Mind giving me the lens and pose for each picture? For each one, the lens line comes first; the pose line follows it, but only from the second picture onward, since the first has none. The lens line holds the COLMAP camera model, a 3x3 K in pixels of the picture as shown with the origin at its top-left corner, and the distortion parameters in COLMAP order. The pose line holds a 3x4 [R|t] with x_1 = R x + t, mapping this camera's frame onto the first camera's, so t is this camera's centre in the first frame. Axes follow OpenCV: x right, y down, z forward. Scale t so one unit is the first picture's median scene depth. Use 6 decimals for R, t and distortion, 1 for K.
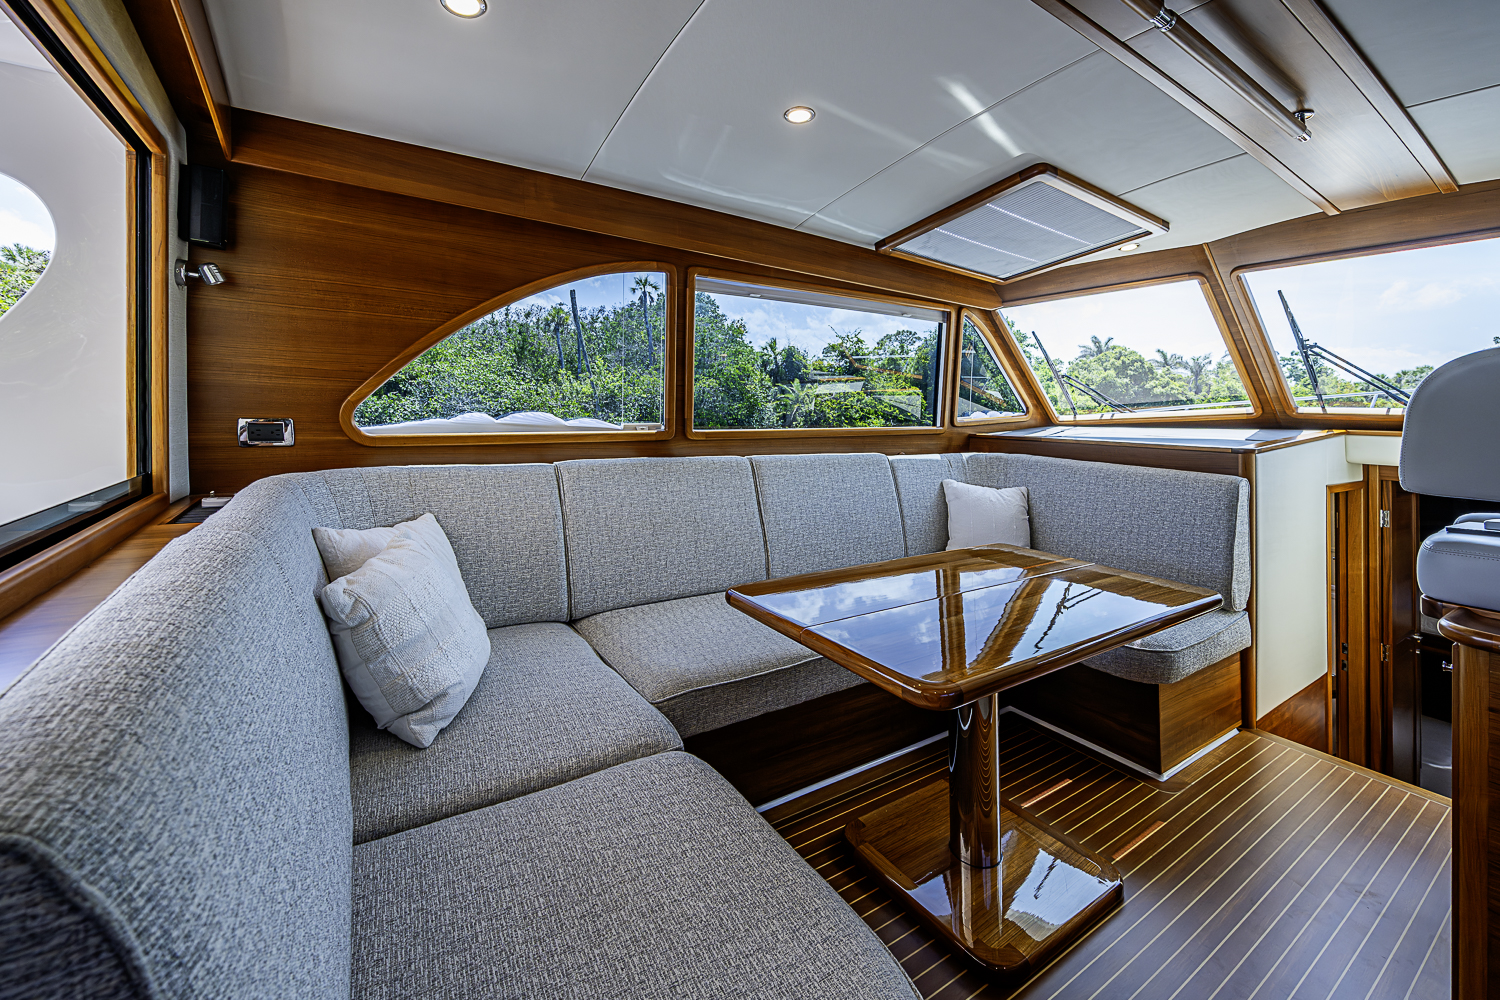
lens RADIAL K [[589.4, 0, 771.6], [0, 589.4, 402.9], [0, 0, 1]] dist [-0.005984, 0.000268]
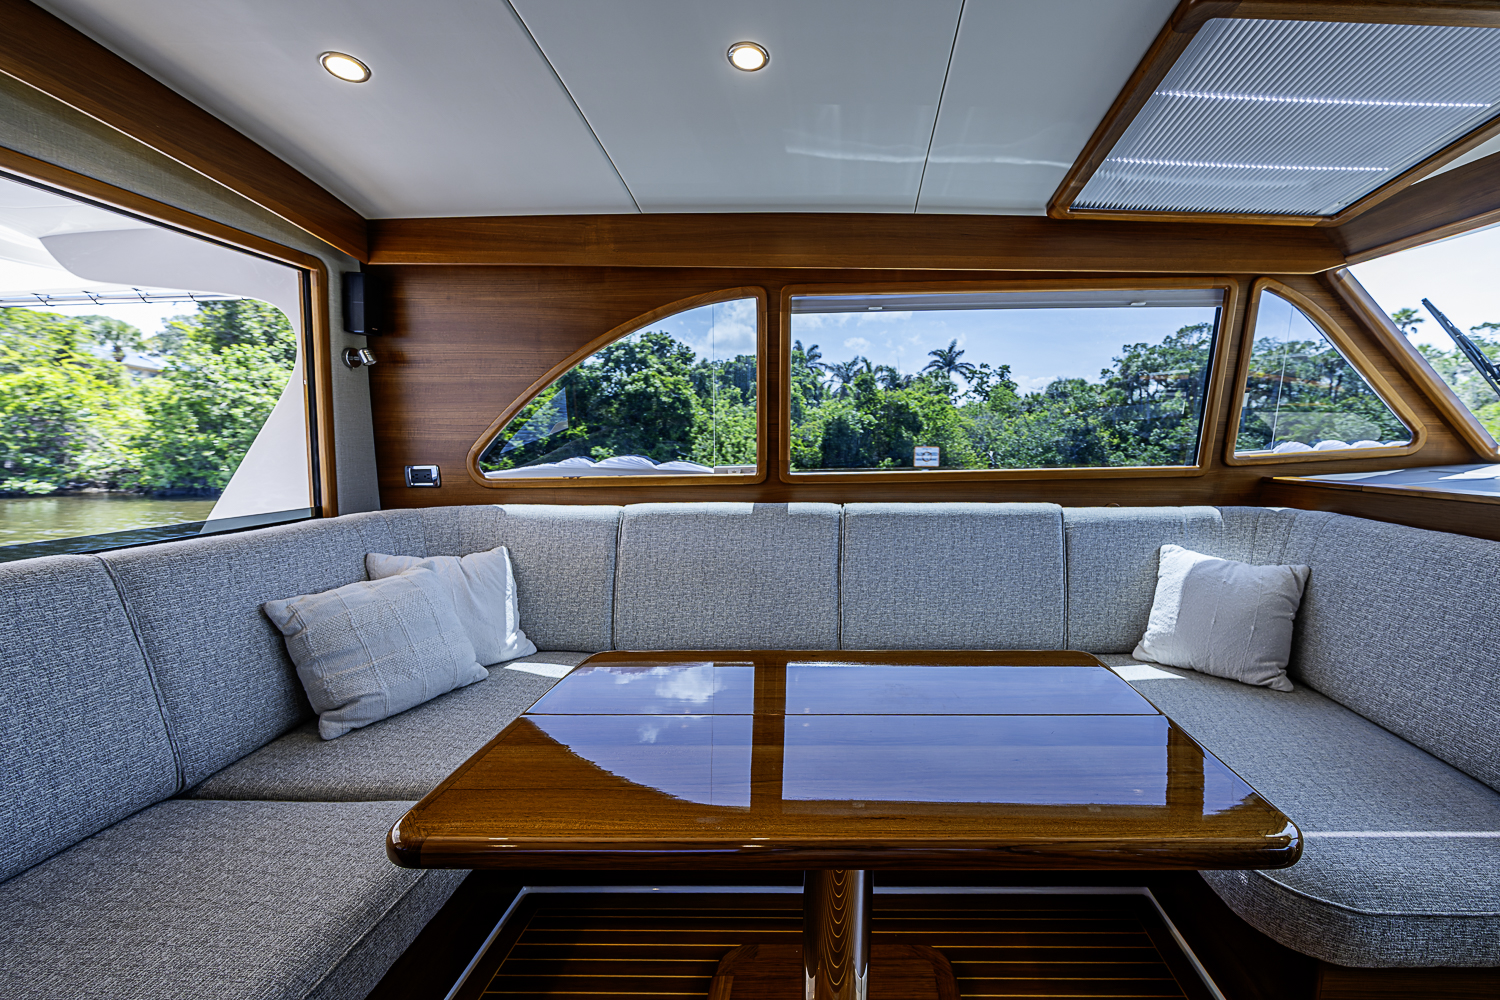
lens RADIAL K [[589.4, 0, 883.9], [0, 589.4, 512.9], [0, 0, 1]] dist [-0.005984, 0.000268]
pose [[0.838031, 0.034465, -0.544534, 0.446445], [0.029457, 0.993690, 0.108228, 0.012363], [0.544828, -0.106738, 0.831727, 0.299103]]
